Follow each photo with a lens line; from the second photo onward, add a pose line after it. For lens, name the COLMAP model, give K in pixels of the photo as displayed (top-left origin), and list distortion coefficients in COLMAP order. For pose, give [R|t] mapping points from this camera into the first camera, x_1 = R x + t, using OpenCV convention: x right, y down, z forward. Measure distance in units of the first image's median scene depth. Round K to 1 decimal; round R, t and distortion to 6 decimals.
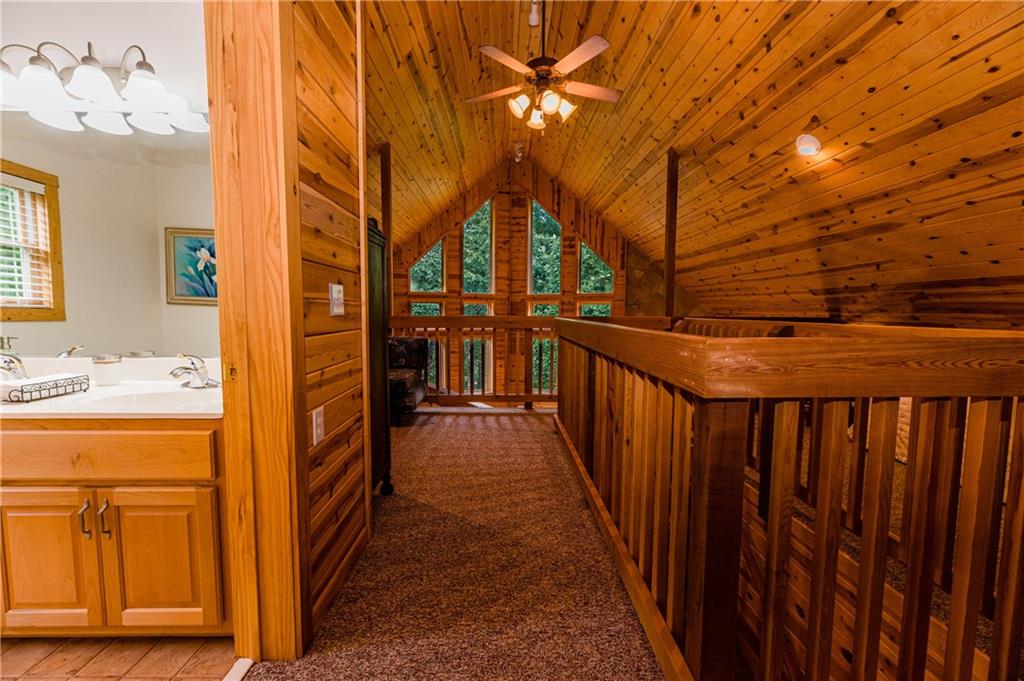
lens RADIAL K [[415.3, 0, 507.6], [0, 415.3, 342.9], [0, 0, 1]] dist [0.000673, -0.000576]
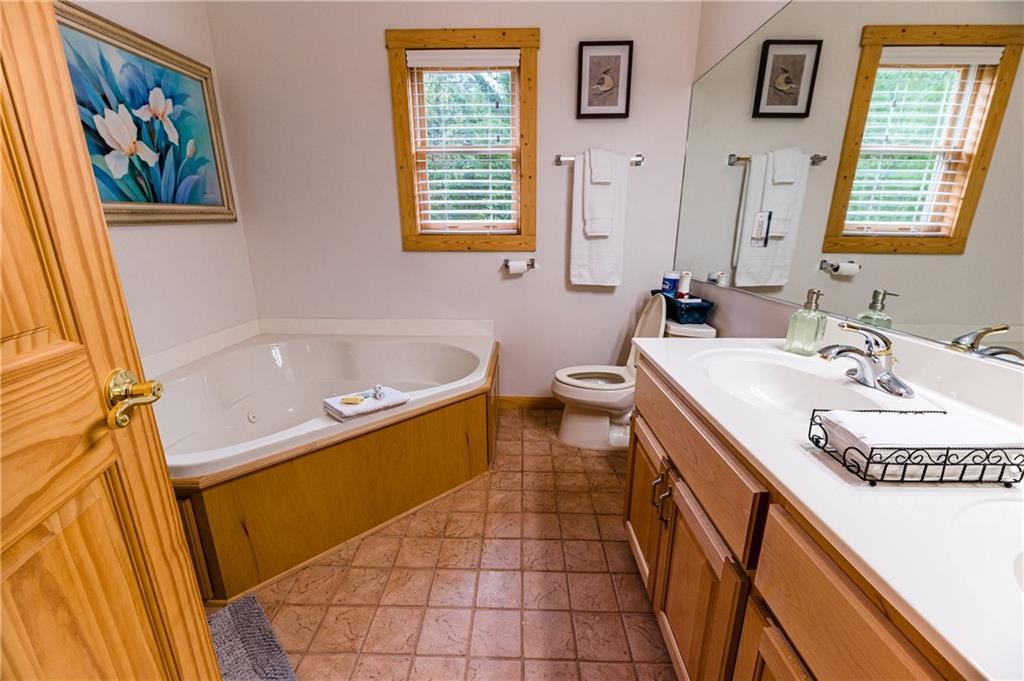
lens RADIAL K [[415.3, 0, 507.6], [0, 415.3, 342.9], [0, 0, 1]] dist [0.000673, -0.000576]
pose [[-0.039736, 0.258282, -0.965252, -0.319563], [-0.076929, 0.962357, 0.260675, -0.035041], [0.996244, 0.084614, -0.018371, 0.258777]]
